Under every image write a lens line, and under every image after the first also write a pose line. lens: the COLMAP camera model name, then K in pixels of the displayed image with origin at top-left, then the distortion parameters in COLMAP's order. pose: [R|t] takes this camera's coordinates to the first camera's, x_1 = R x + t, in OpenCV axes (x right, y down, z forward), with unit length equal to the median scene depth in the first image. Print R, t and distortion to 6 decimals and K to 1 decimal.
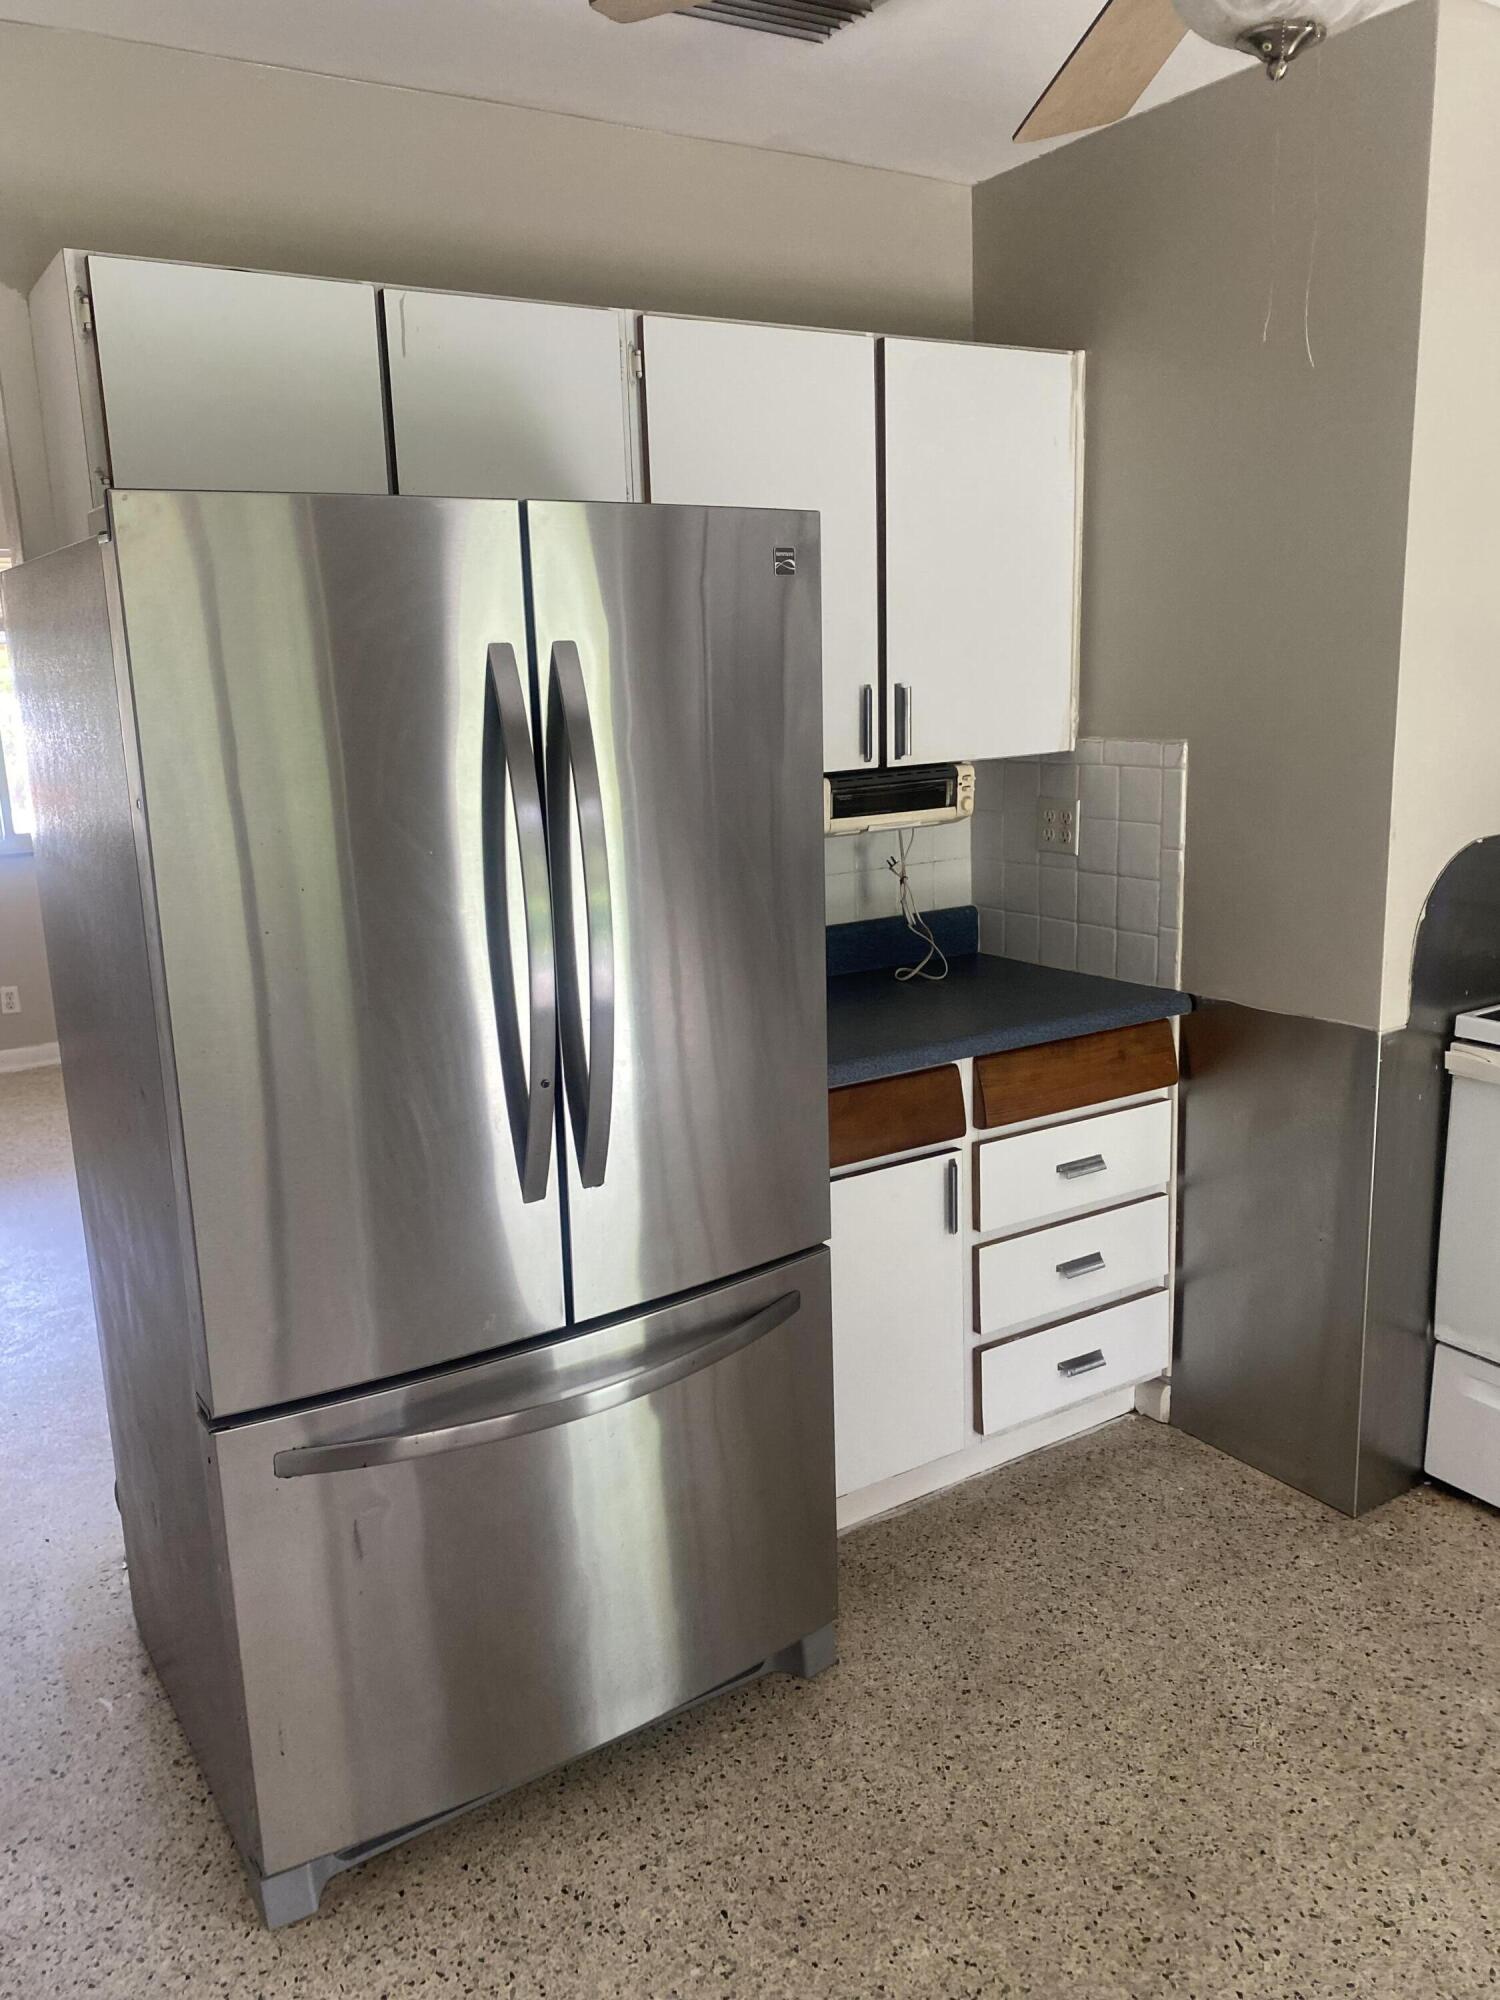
lens RADIAL K [[1528.7, 0, 742.5], [0, 1528.7, 999.1], [0, 0, 1]] dist [0.025371, -0.027383]
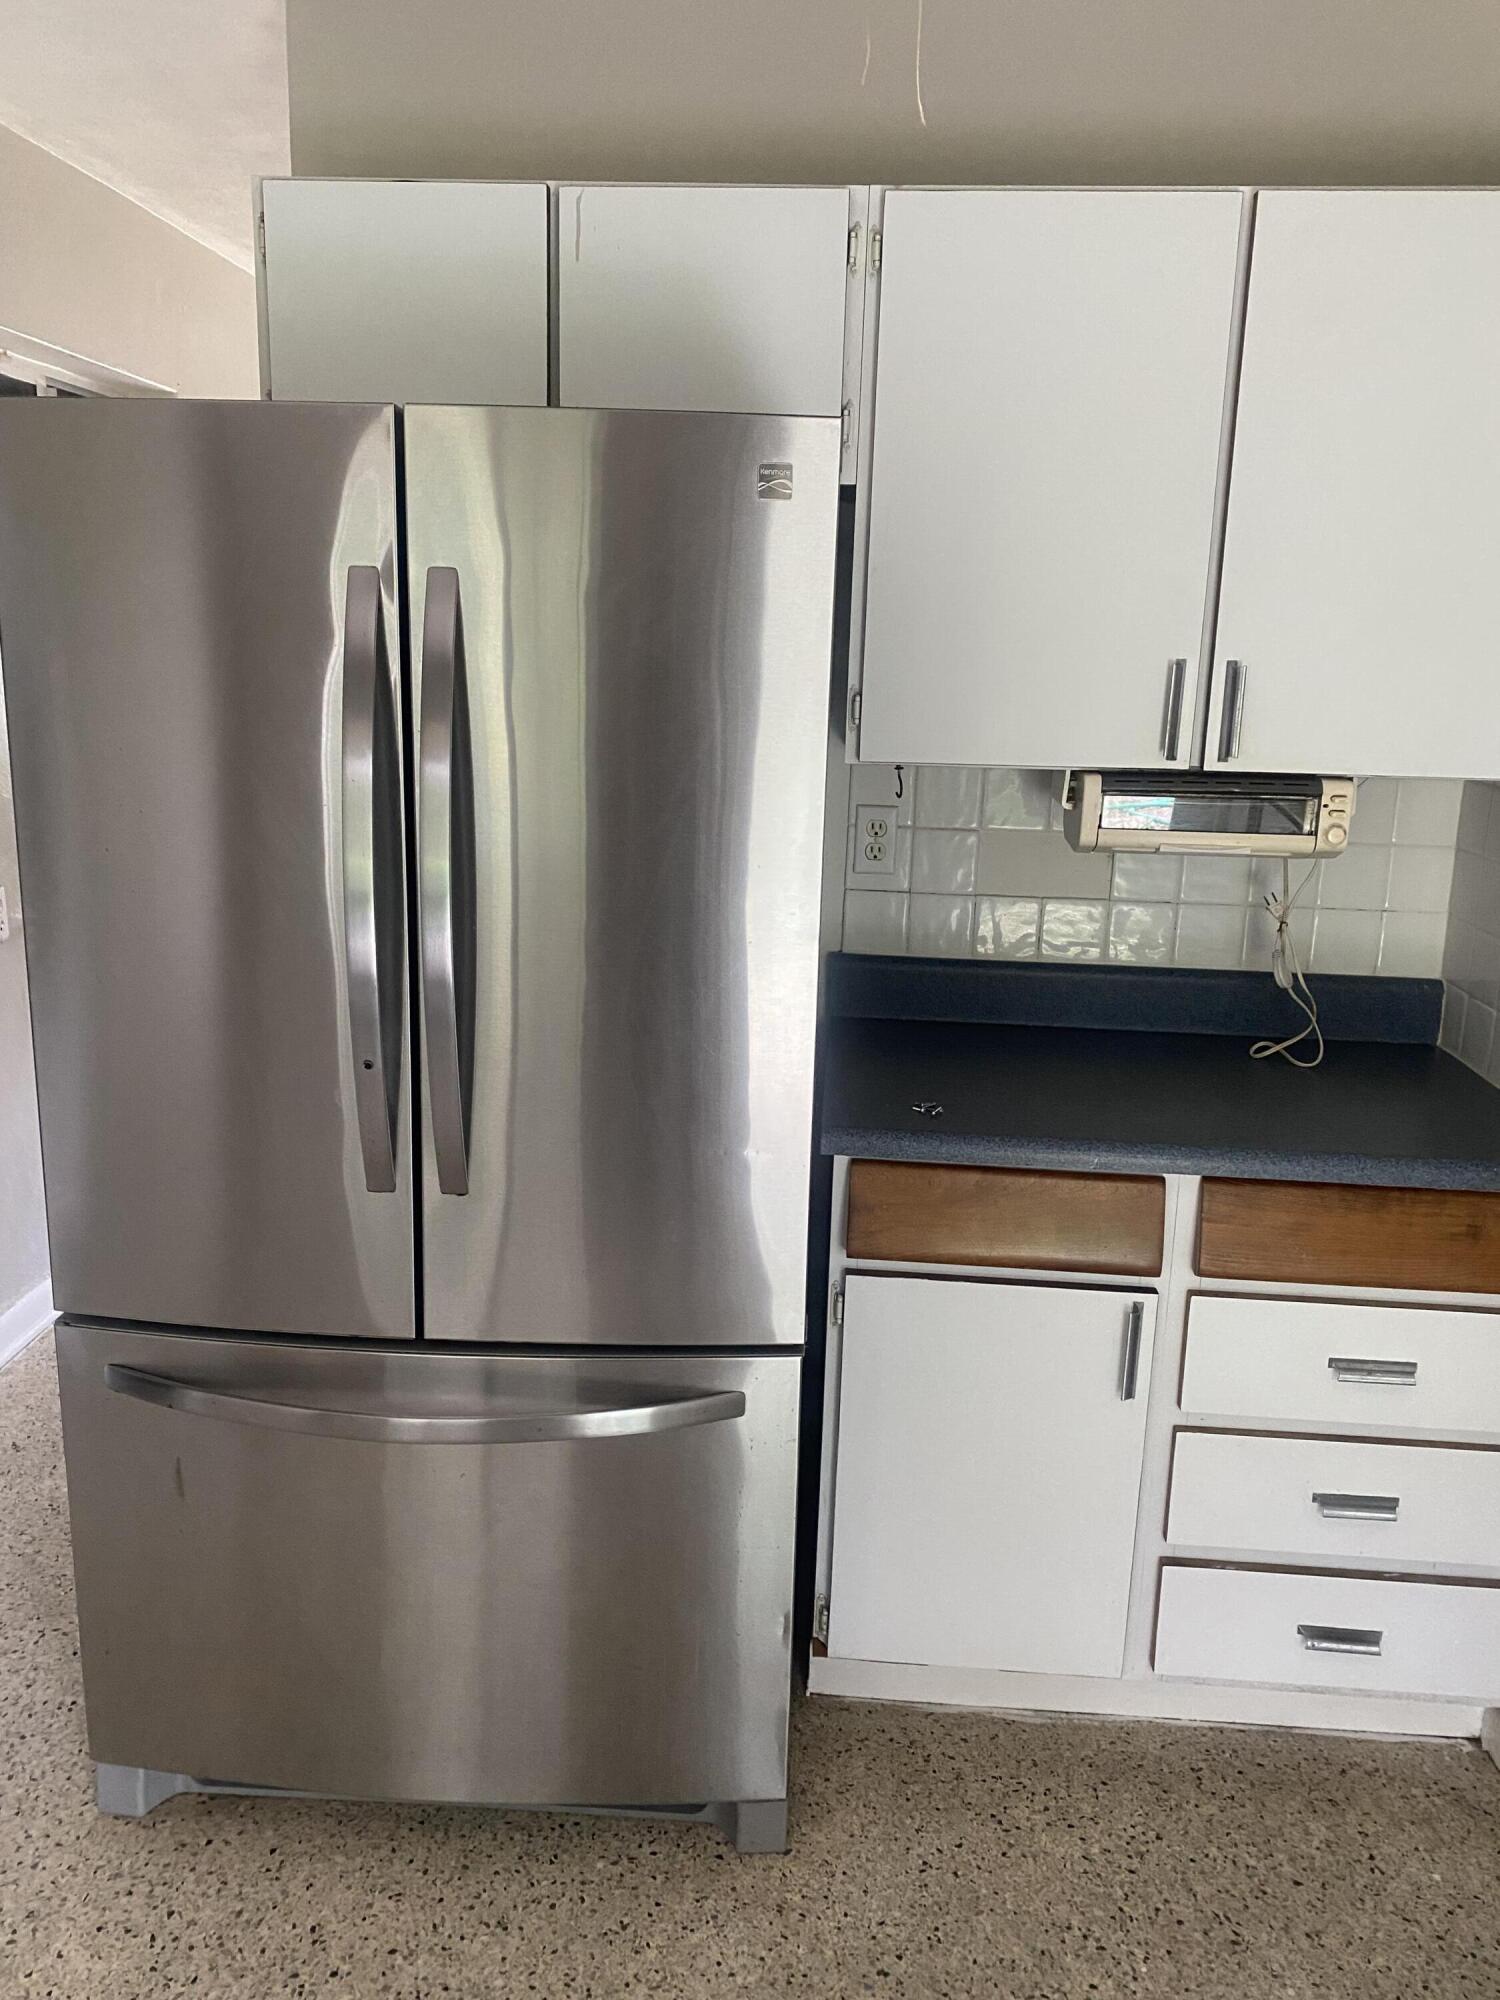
lens RADIAL K [[1528.7, 0, 736.4], [0, 1528.7, 987.3], [0, 0, 1]] dist [0.025371, -0.027383]
pose [[0.801844, 0.187896, -0.567222, 0.383576], [-0.178405, 0.981257, 0.072849, -0.066239], [0.570279, 0.042781, 0.820336, 0.275406]]
